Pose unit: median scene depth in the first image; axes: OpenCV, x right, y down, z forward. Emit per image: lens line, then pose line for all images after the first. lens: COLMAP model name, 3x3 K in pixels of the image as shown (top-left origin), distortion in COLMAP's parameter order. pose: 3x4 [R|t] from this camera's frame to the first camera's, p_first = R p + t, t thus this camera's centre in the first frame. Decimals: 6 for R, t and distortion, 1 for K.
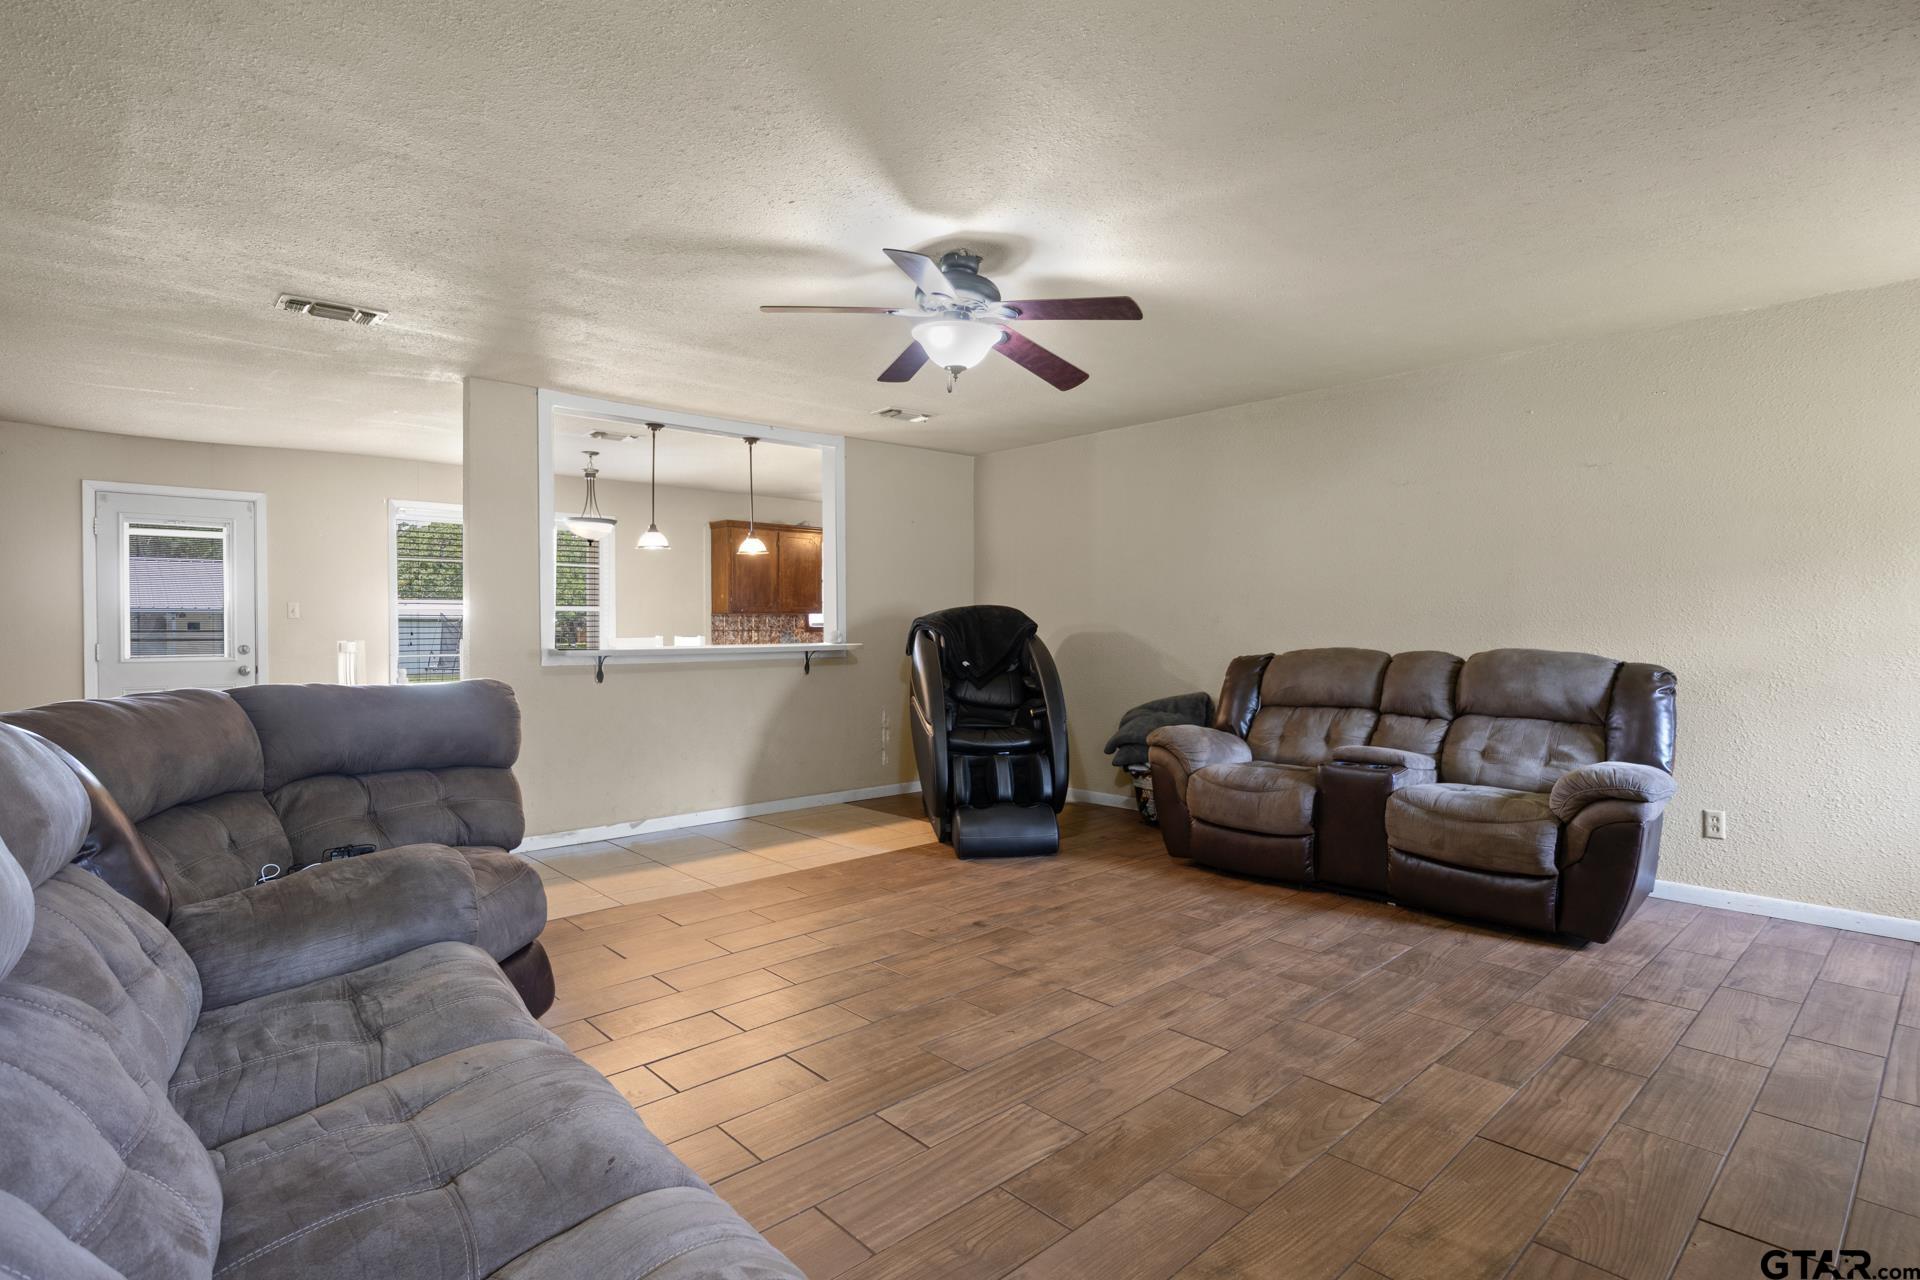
lens RADIAL K [[962.9, 0, 963.2], [0, 962.9, 644.1], [0, 0, 1]] dist [-0.009633, 0.000270]
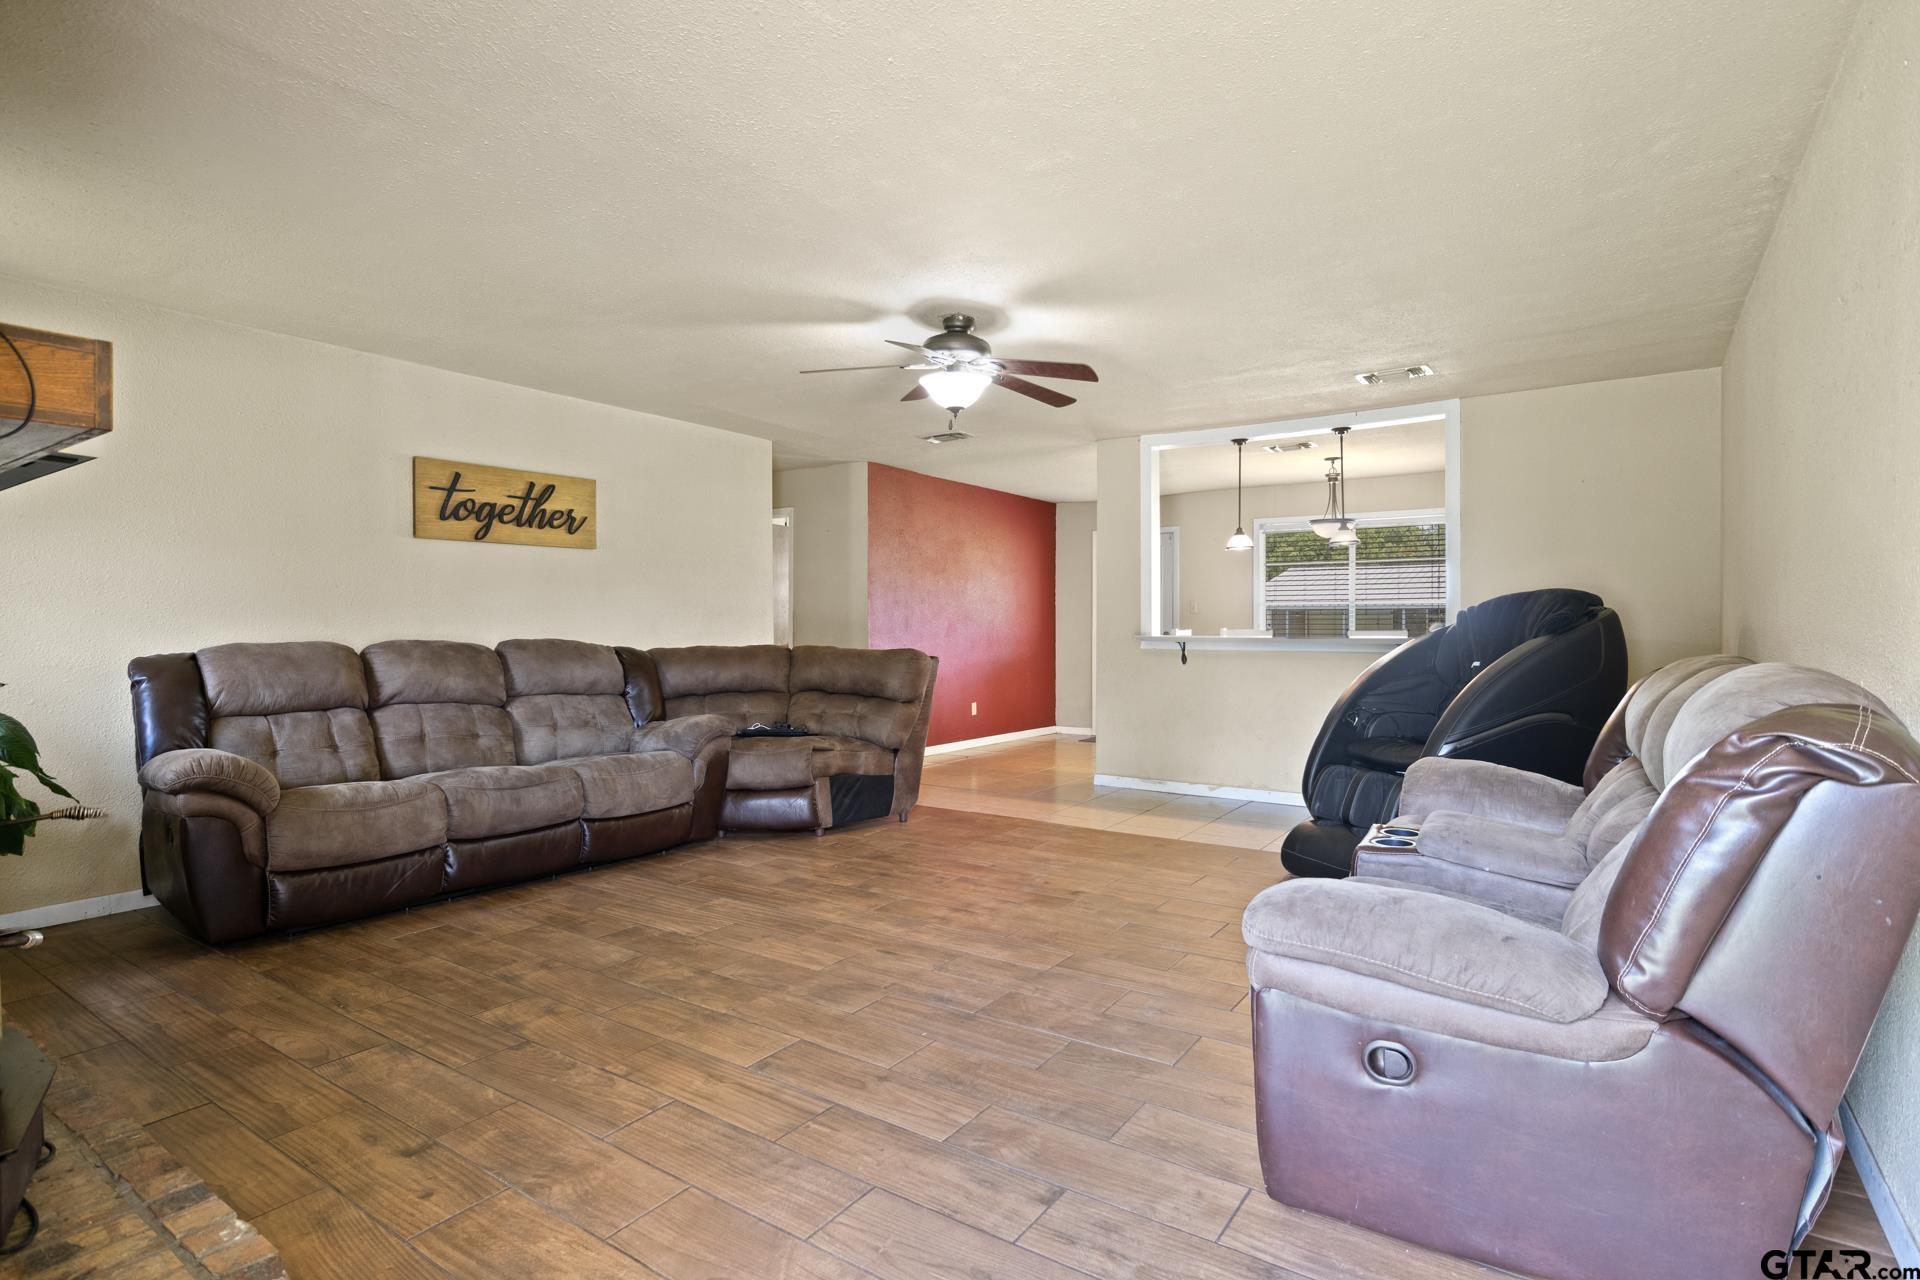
lens RADIAL K [[962.9, 0, 963.5], [0, 962.9, 626.3], [0, 0, 1]] dist [-0.009633, 0.000270]
pose [[0.221693, 0.006525, -0.975095, 1.319004], [-0.018492, 0.999826, 0.002486, -0.010239], [0.974941, 0.017480, 0.221775, 0.802723]]
